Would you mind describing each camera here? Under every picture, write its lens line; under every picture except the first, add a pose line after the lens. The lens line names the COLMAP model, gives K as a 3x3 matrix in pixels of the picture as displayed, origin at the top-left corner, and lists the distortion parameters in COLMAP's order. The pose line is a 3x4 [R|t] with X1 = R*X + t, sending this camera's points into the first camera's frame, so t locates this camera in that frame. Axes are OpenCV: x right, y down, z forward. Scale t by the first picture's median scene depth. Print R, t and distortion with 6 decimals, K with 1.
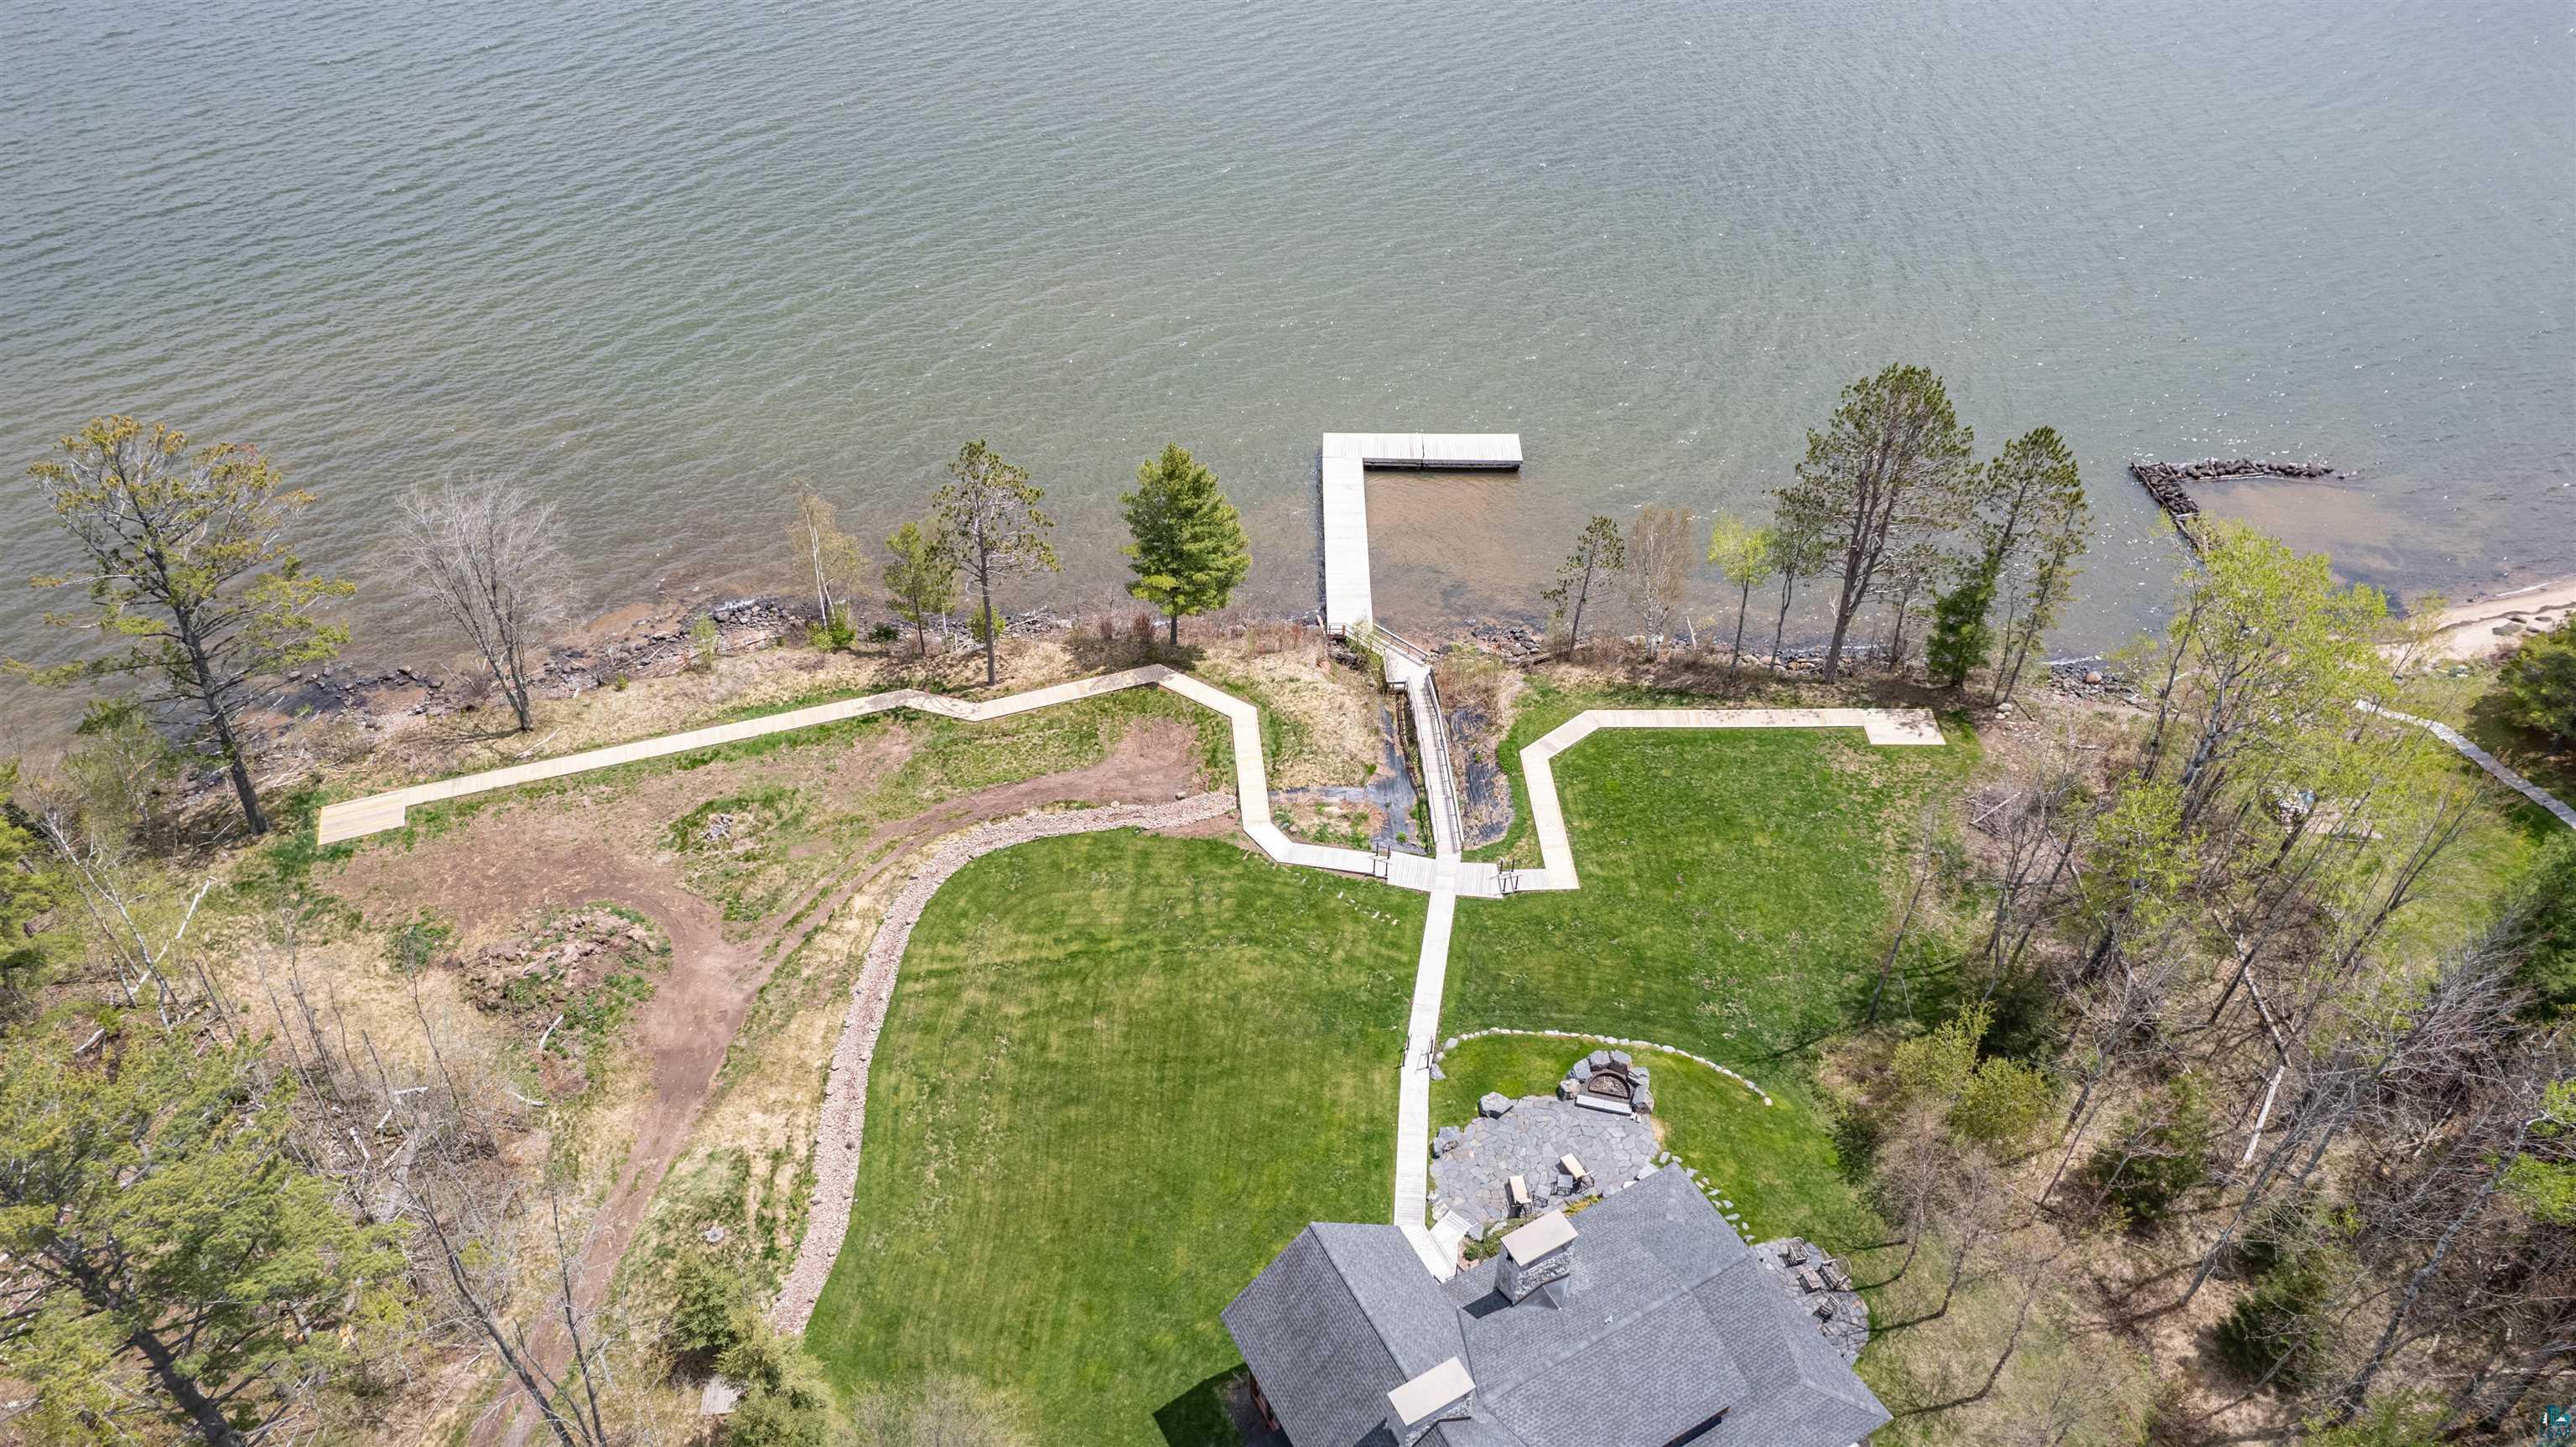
lens RADIAL K [[1663.5, 0, 1271.0], [0, 1663.5, 725.8], [0, 0, 1]] dist [-0.084625, 0.081295]
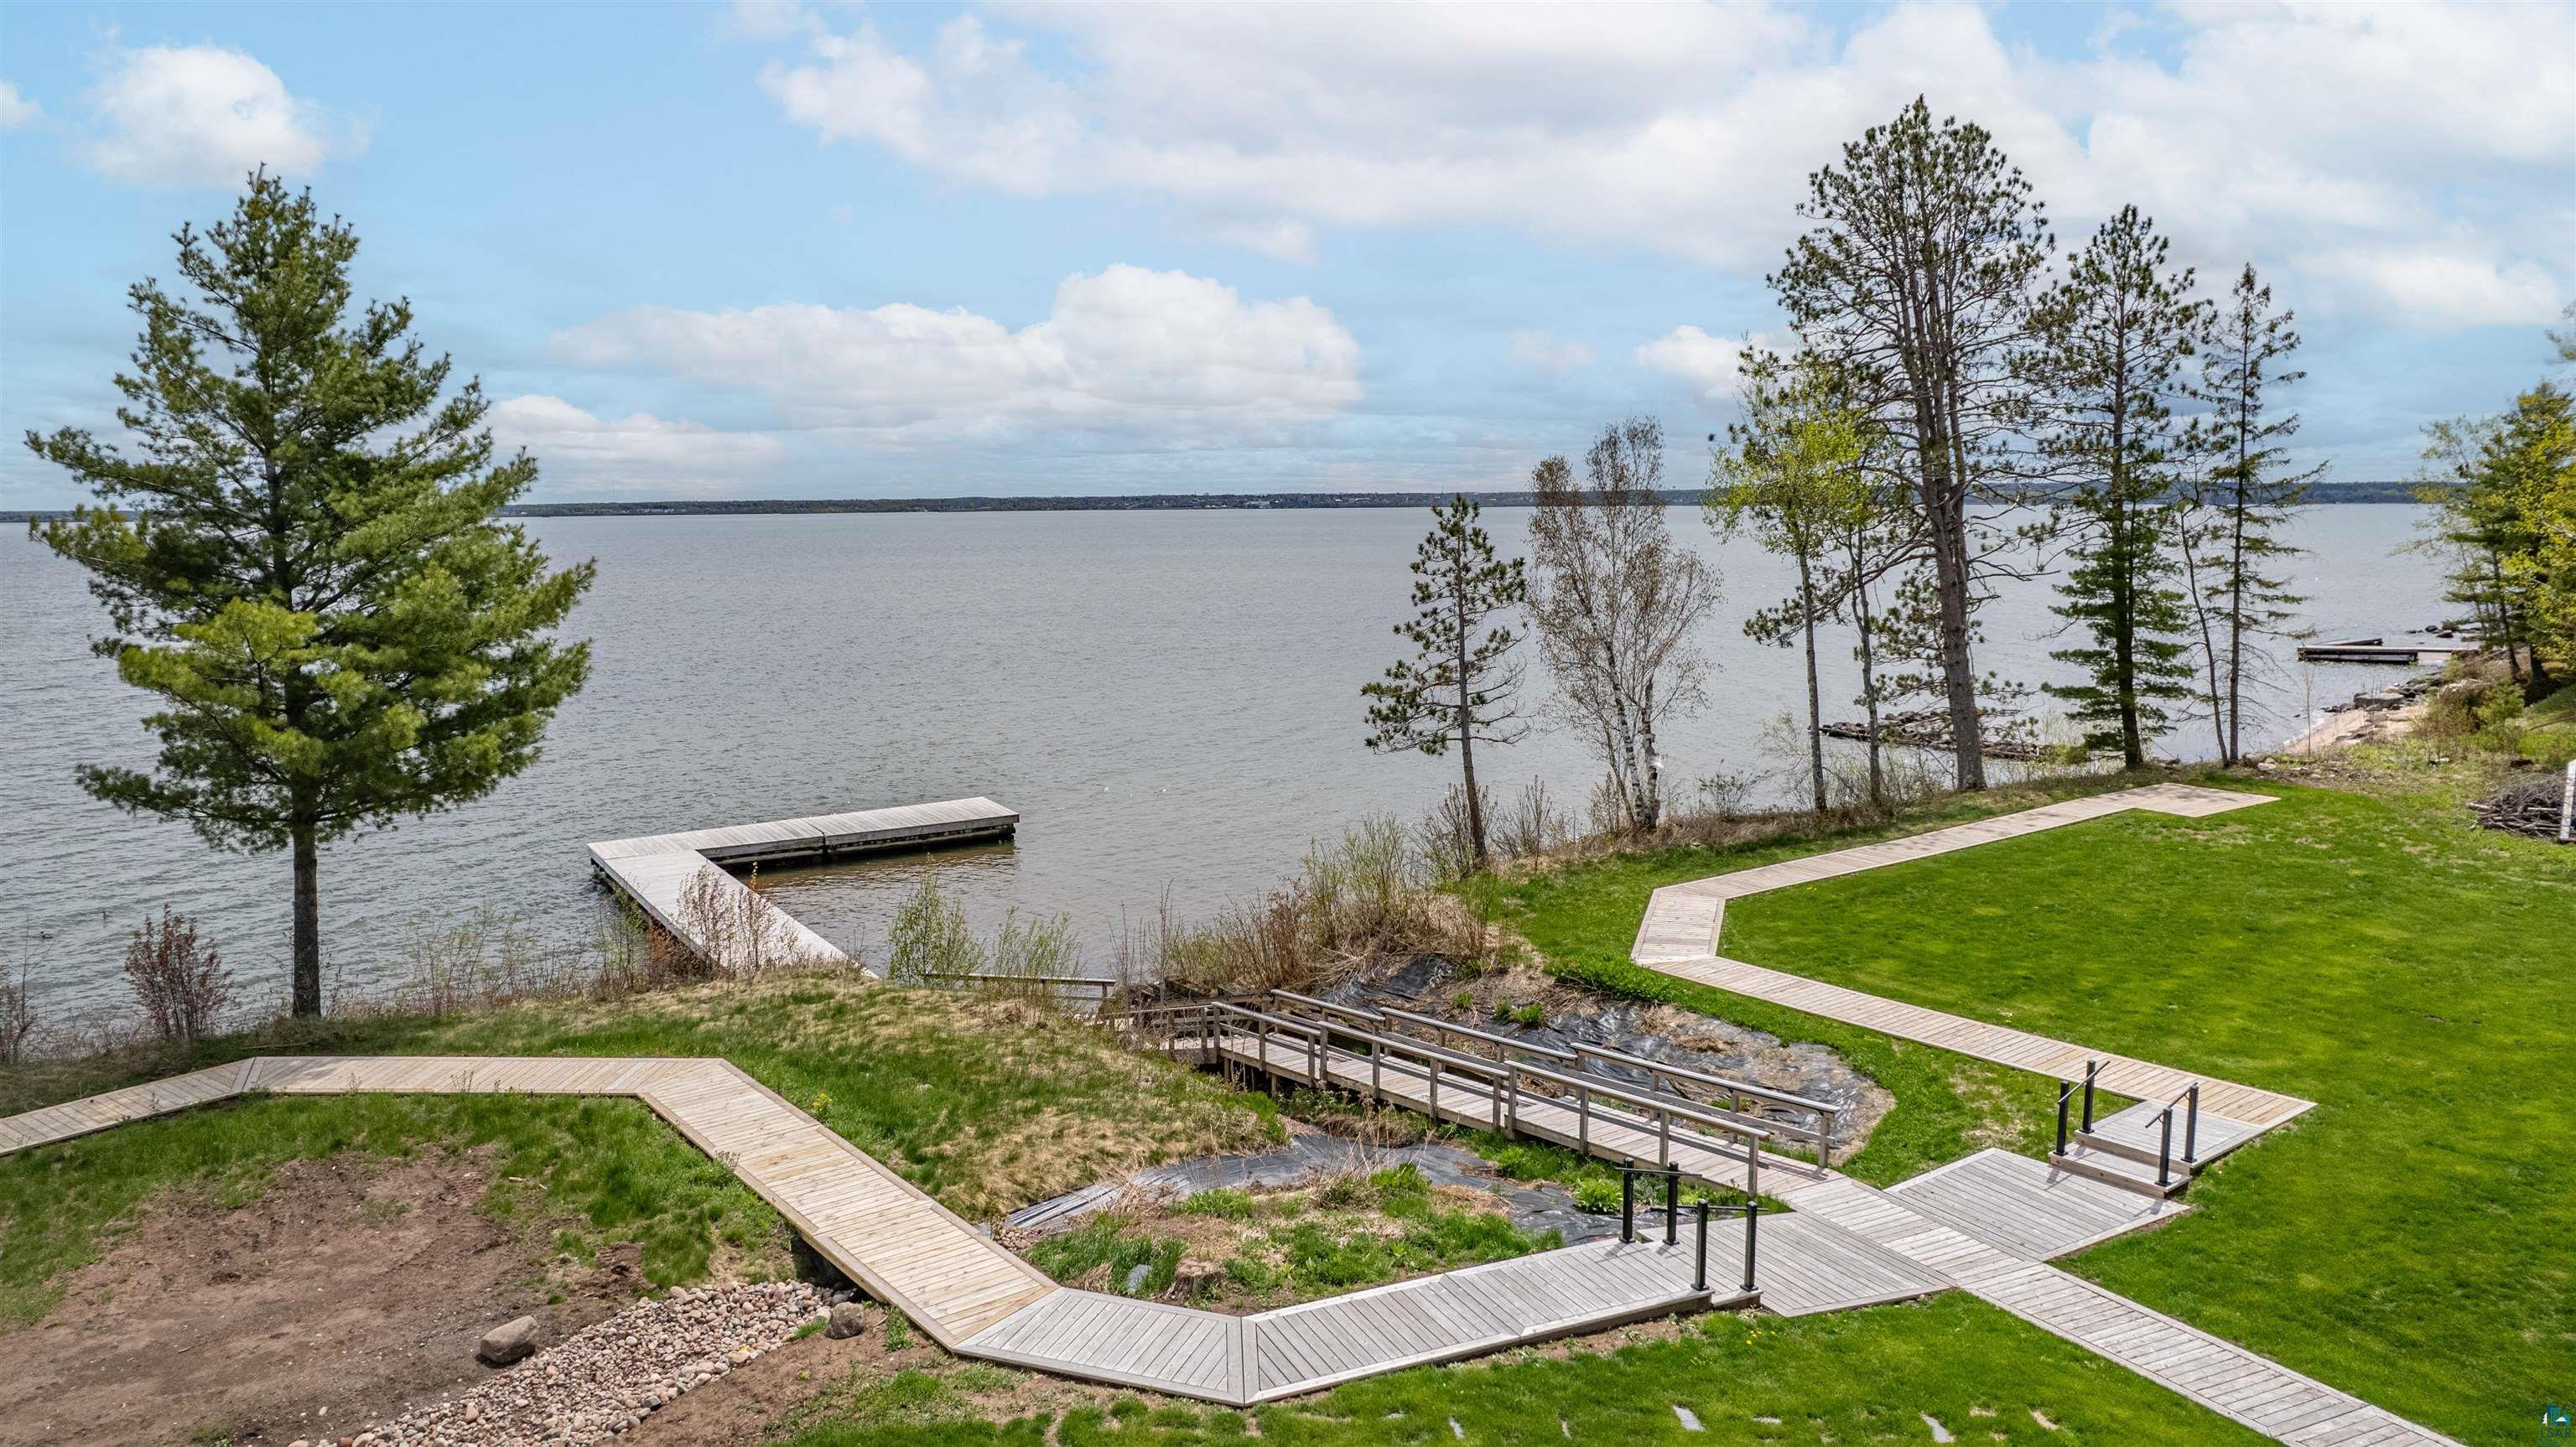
lens RADIAL K [[1663.5, 0, 1271.0], [0, 1663.5, 725.8], [0, 0, 1]] dist [-0.084625, 0.081295]
pose [[0.829837, -0.060877, 0.554676, -0.084030], [0.354313, 0.825417, -0.439487, 0.098643], [-0.431085, 0.561231, 0.706531, 0.826400]]
